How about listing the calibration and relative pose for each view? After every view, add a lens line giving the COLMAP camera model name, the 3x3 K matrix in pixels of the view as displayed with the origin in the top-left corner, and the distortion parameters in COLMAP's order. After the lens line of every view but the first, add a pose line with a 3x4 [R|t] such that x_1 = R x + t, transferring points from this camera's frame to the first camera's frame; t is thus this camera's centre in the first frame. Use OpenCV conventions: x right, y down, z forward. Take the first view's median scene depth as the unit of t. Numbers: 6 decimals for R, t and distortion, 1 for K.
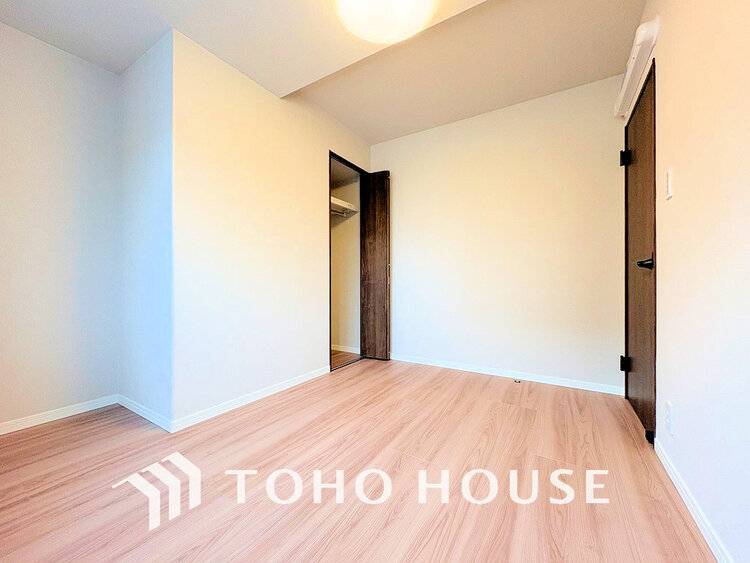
lens RADIAL K [[298.9, 0, 372.4], [0, 298.9, 280.4], [0, 0, 1]] dist [0.001092, -0.000009]
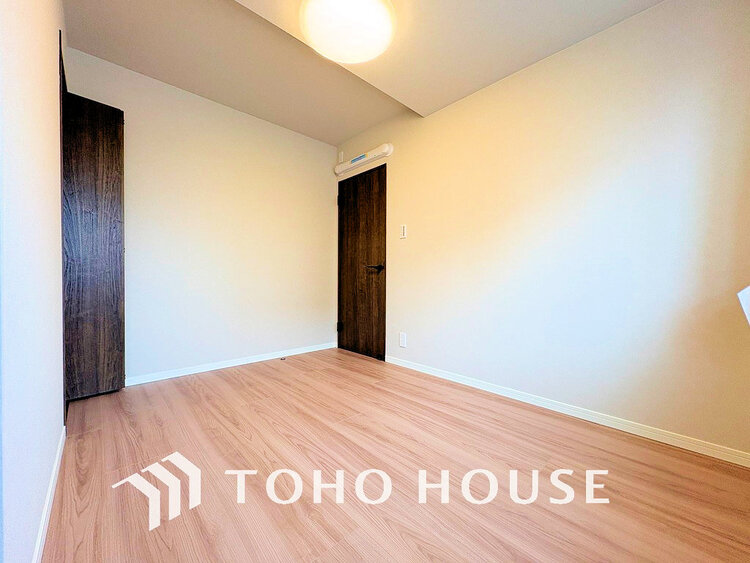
lens RADIAL K [[298.9, 0, 372.7], [0, 298.9, 281.0], [0, 0, 1]] dist [0.001092, -0.000009]
pose [[0.252451, -0.004871, 0.967597, -0.629245], [-0.009591, 0.999926, 0.007536, 0.011009], [-0.967562, -0.011183, 0.252386, 0.373661]]
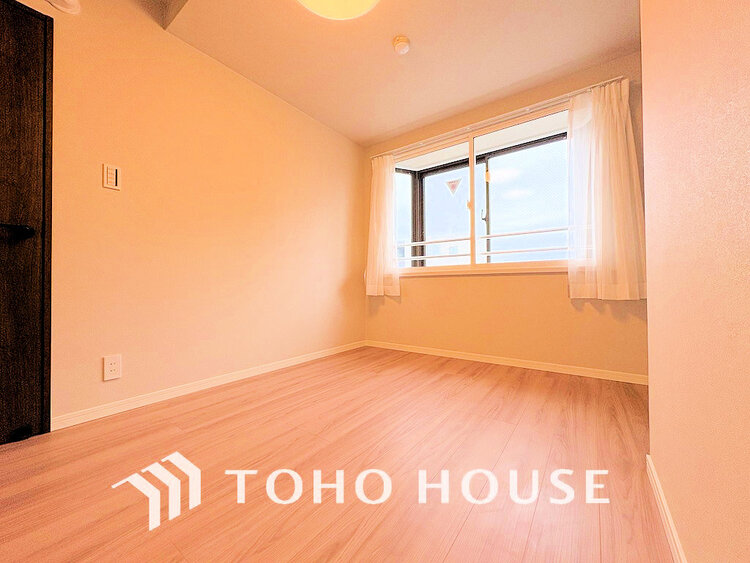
lens RADIAL K [[298.9, 0, 372.8], [0, 298.9, 282.4], [0, 0, 1]] dist [0.001092, -0.000009]
pose [[-0.997845, 0.010367, 0.064790, -0.080008], [0.009334, 0.999825, -0.016228, 0.077261], [-0.064947, -0.015588, -0.997767, 1.205247]]
